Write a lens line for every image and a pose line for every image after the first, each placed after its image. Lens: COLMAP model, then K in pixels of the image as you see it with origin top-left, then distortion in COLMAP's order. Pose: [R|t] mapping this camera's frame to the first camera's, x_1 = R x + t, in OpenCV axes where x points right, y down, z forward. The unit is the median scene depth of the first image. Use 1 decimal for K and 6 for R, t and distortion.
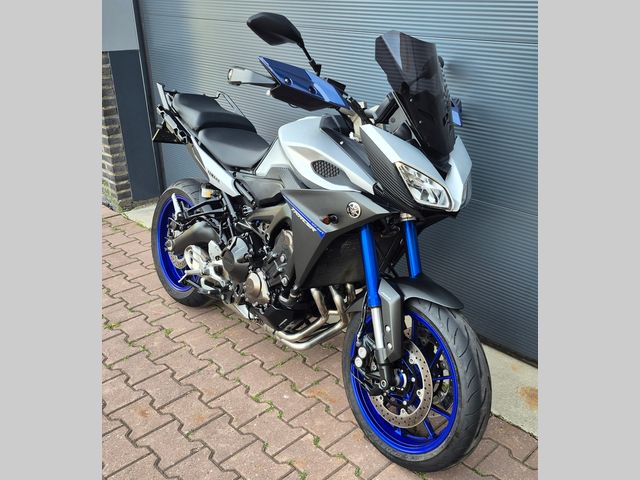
lens RADIAL K [[603.1, 0, 345.8], [0, 603.1, 241.0], [0, 0, 1]] dist [0.128632, -0.003597]
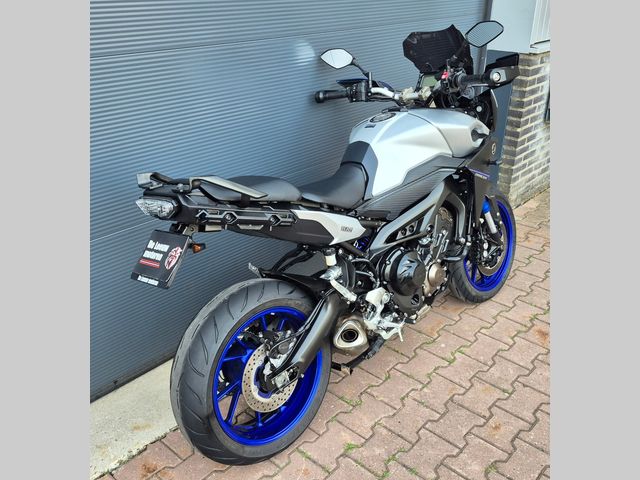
lens RADIAL K [[603.1, 0, 345.8], [0, 603.1, 241.0], [0, 0, 1]] dist [0.128632, -0.003597]
pose [[-0.105361, -0.422653, 0.900146, -1.051087], [0.371384, 0.822966, 0.429884, -0.487585], [-0.922482, 0.379593, 0.070258, 1.008499]]
